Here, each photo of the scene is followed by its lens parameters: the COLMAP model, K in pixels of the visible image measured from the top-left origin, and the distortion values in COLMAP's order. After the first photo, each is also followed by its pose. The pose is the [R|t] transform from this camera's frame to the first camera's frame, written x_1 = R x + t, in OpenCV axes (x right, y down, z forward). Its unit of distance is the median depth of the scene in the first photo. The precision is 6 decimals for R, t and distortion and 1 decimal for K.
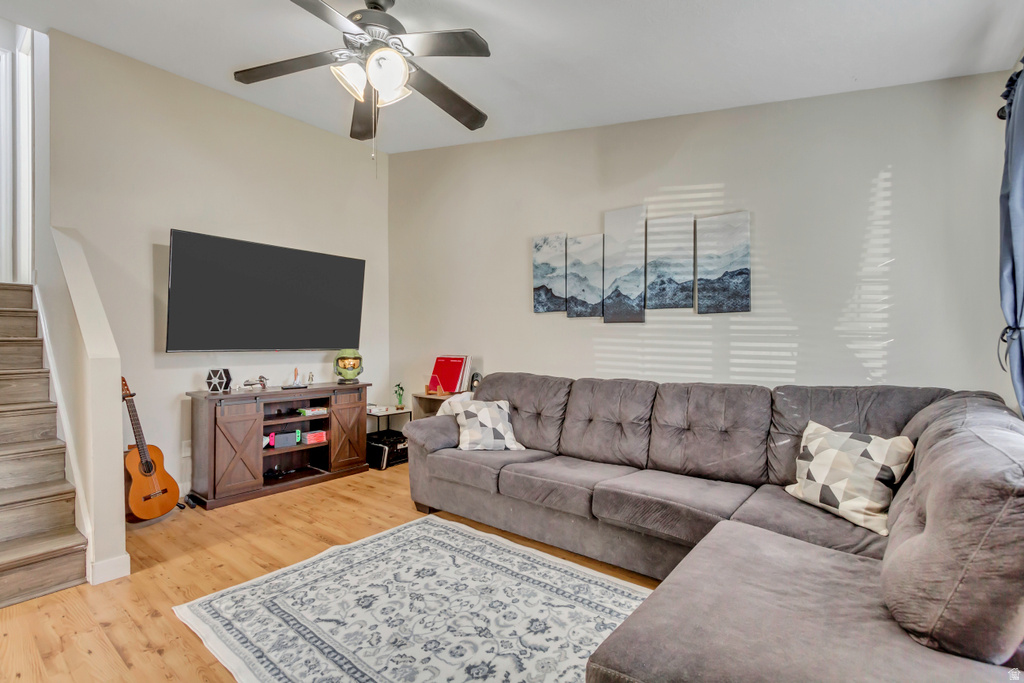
lens RADIAL K [[470.1, 0, 515.5], [0, 470.1, 341.4], [0, 0, 1]] dist [0.001785, -0.001106]
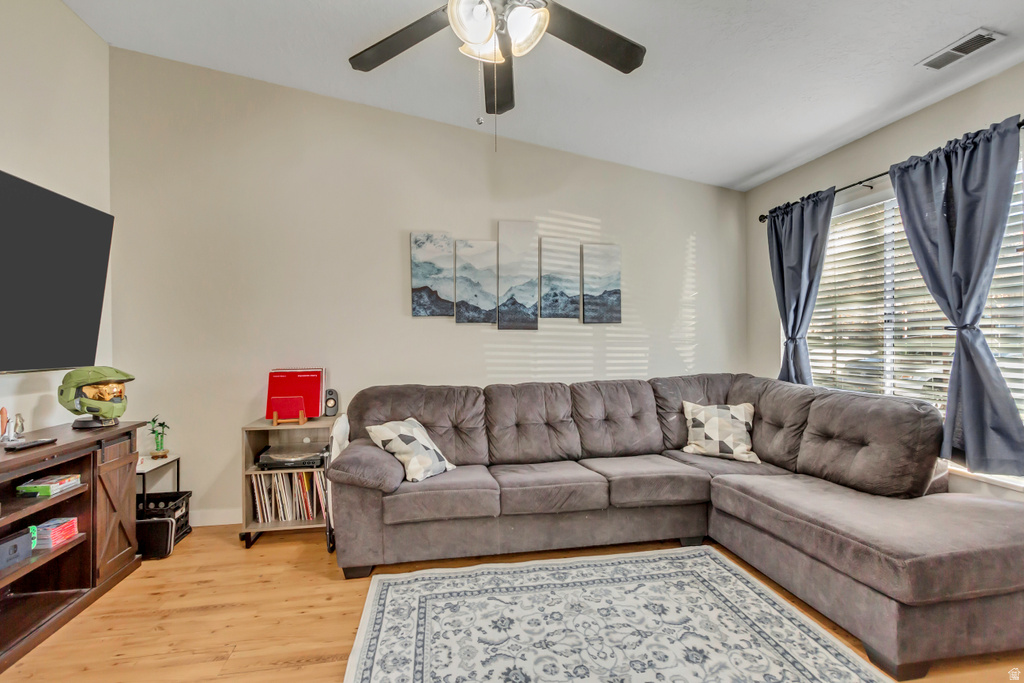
lens RADIAL K [[485.4, 0, 516.0], [0, 485.4, 340.6], [0, 0, 1]] dist [0.011127, -0.004013]
pose [[0.664237, -0.003931, 0.747511, -0.689342], [0.008660, 0.999960, -0.002437, -0.014365], [-0.747471, 0.008093, 0.664245, 0.325615]]
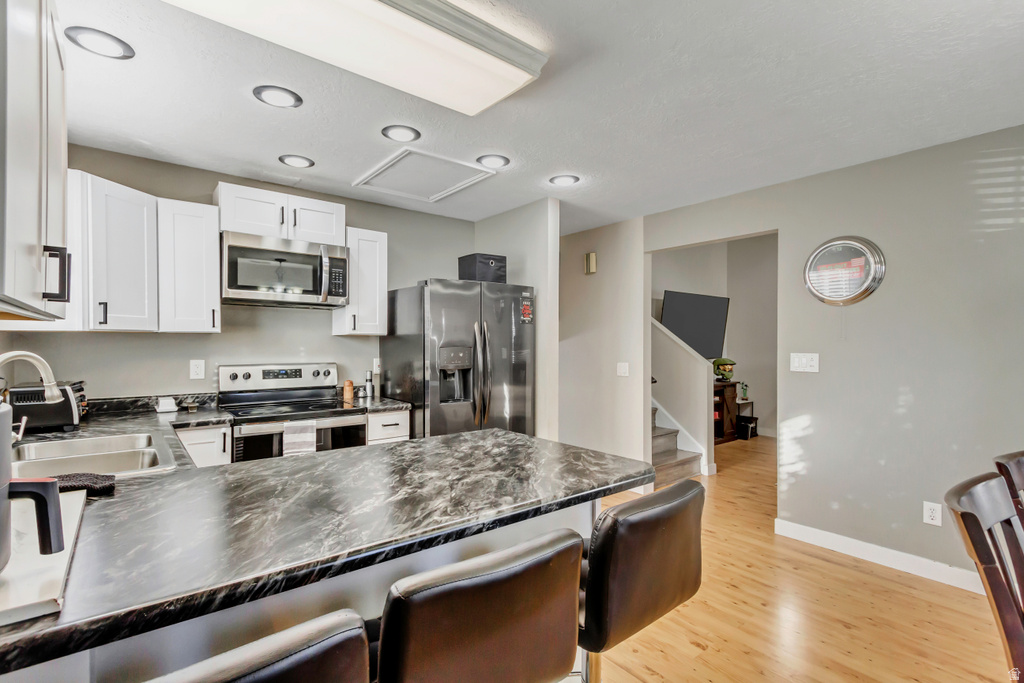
lens RADIAL K [[485.4, 0, 507.5], [0, 485.4, 341.4], [0, 0, 1]] dist [0.011127, -0.004013]
pose [[0.971165, 0.005434, -0.238348, -0.976637], [-0.005374, 0.999985, 0.000899, -0.051366], [0.238350, 0.000408, 0.971179, -0.991301]]
